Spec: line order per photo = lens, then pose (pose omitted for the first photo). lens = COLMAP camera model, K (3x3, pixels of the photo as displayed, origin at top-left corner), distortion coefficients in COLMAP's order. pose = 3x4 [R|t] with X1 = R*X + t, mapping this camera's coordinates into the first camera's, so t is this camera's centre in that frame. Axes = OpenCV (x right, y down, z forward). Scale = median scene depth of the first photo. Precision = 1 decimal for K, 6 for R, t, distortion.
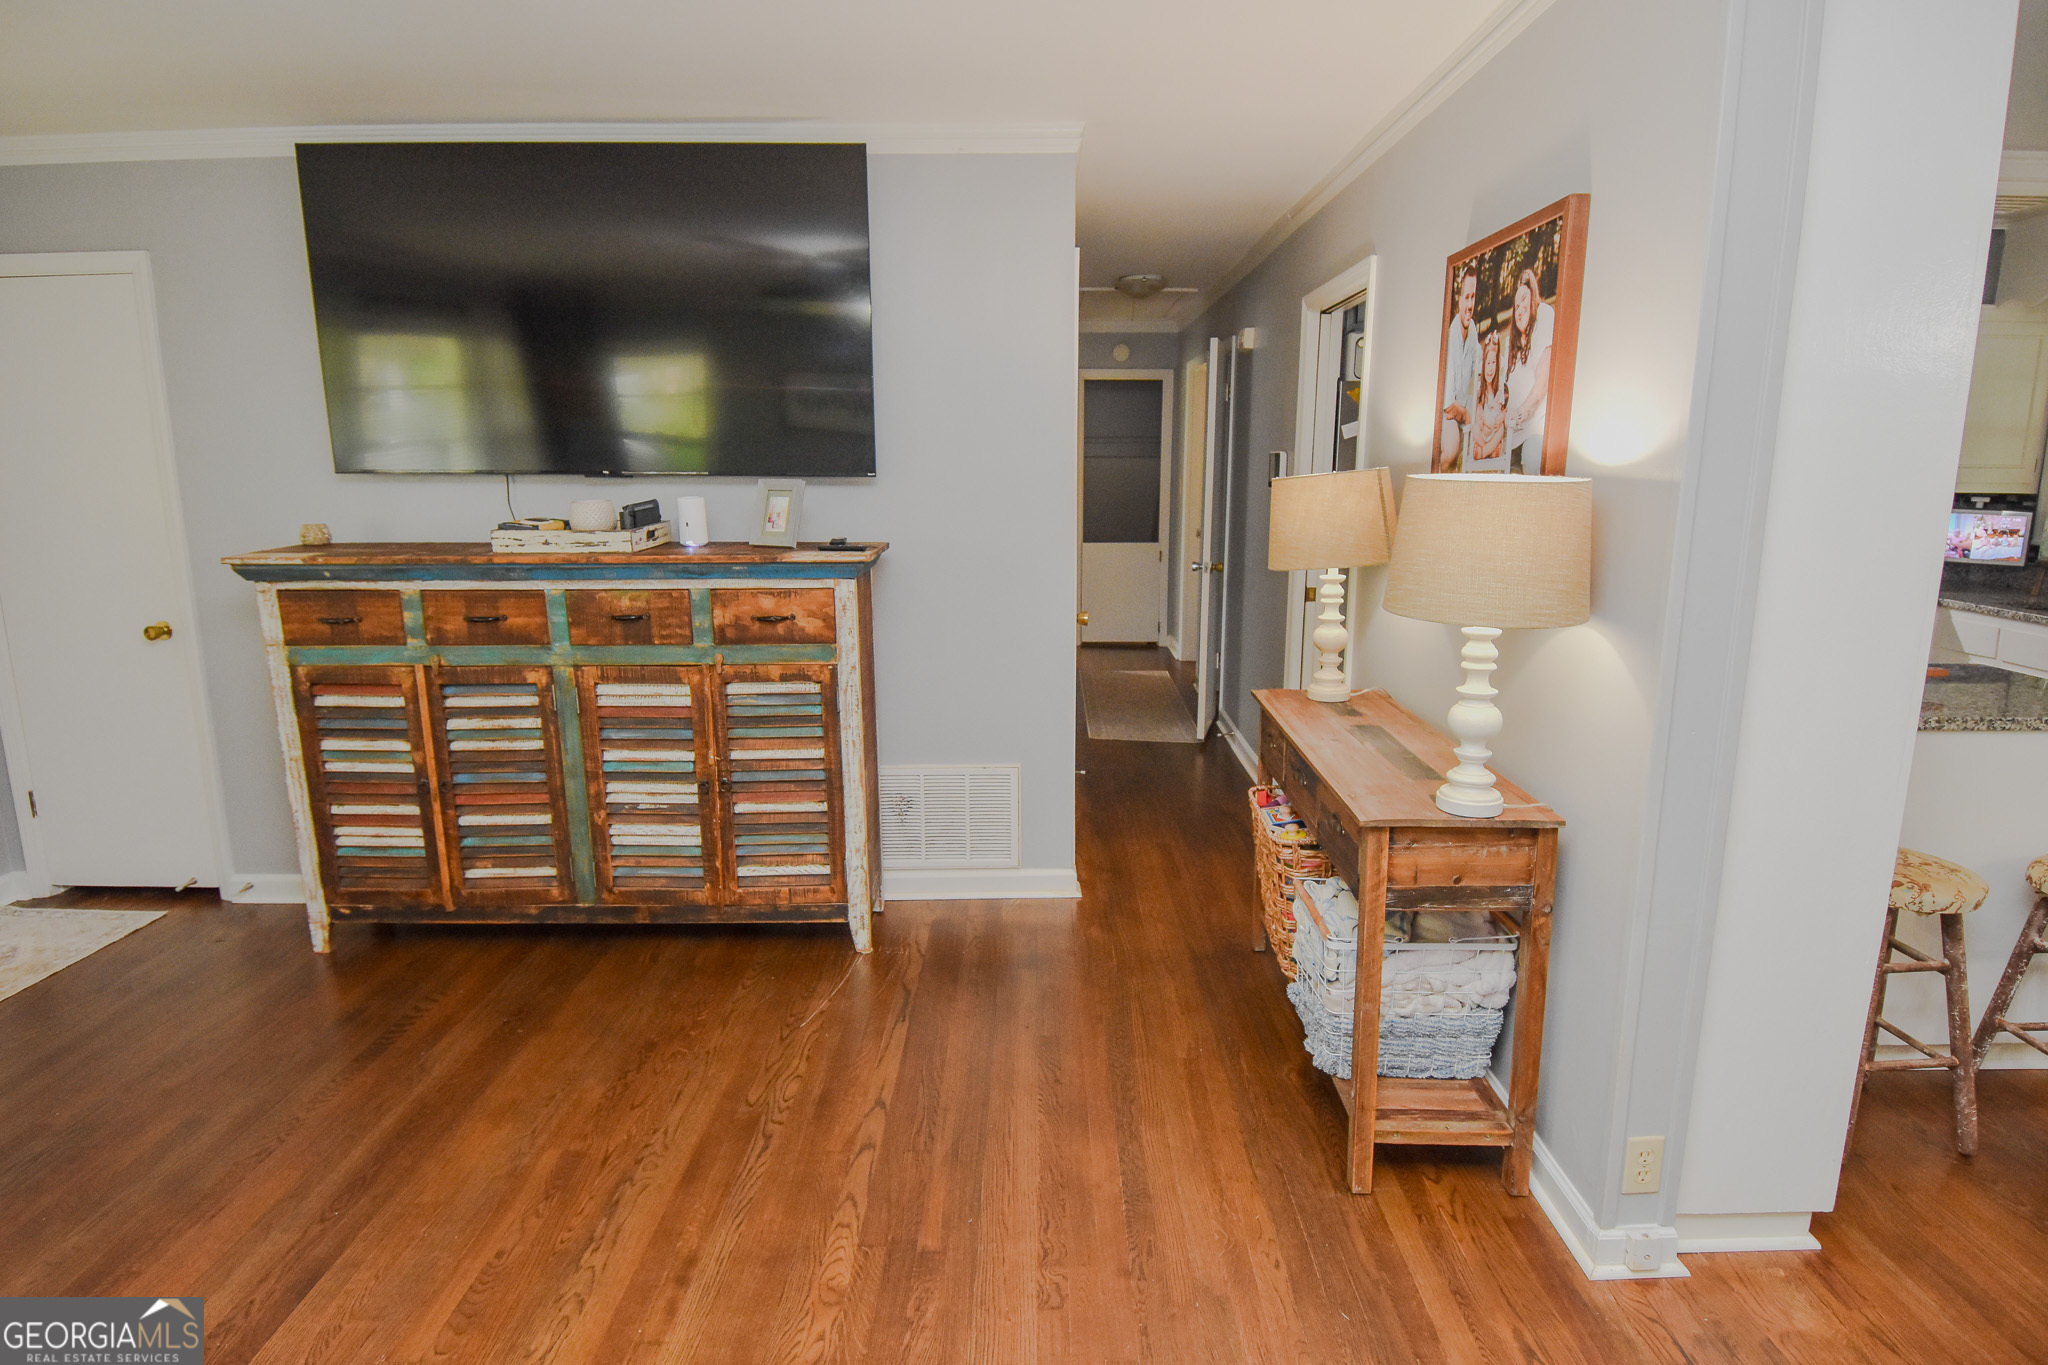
lens RADIAL K [[1066.5, 0, 1028.9], [0, 1066.5, 665.7], [0, 0, 1]] dist [0.054443, -0.060087]
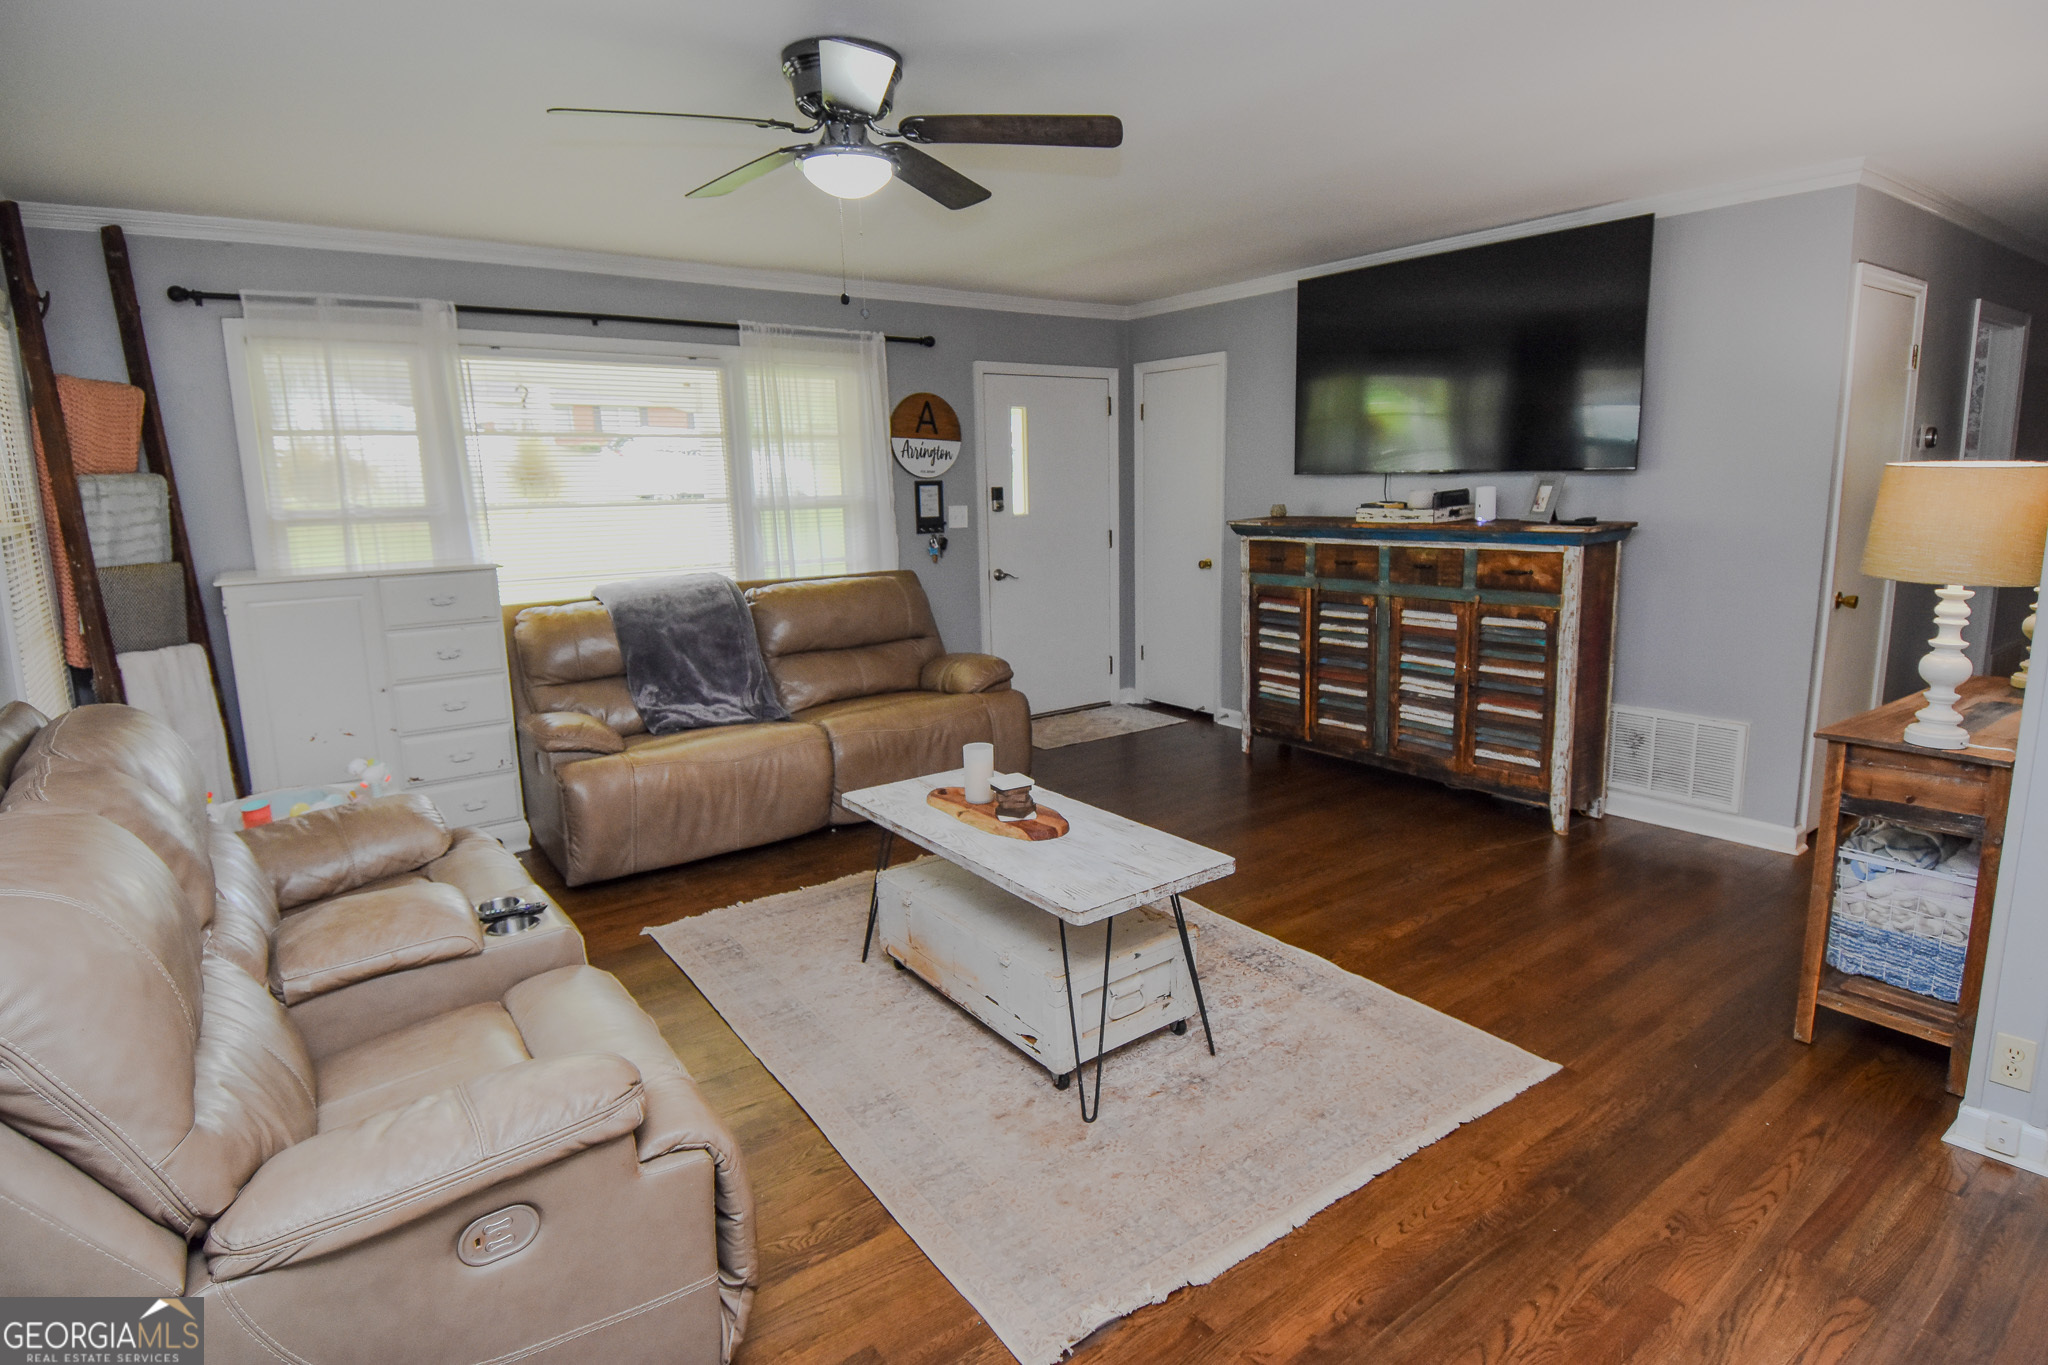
lens RADIAL K [[1066.5, 0, 1028.9], [0, 1066.5, 665.7], [0, 0, 1]] dist [0.054443, -0.060087]
pose [[0.600735, 0.128609, -0.789036, 0.487143], [-0.130556, 0.989508, 0.061885, 0.070314], [0.788716, 0.065837, 0.611223, -0.341214]]
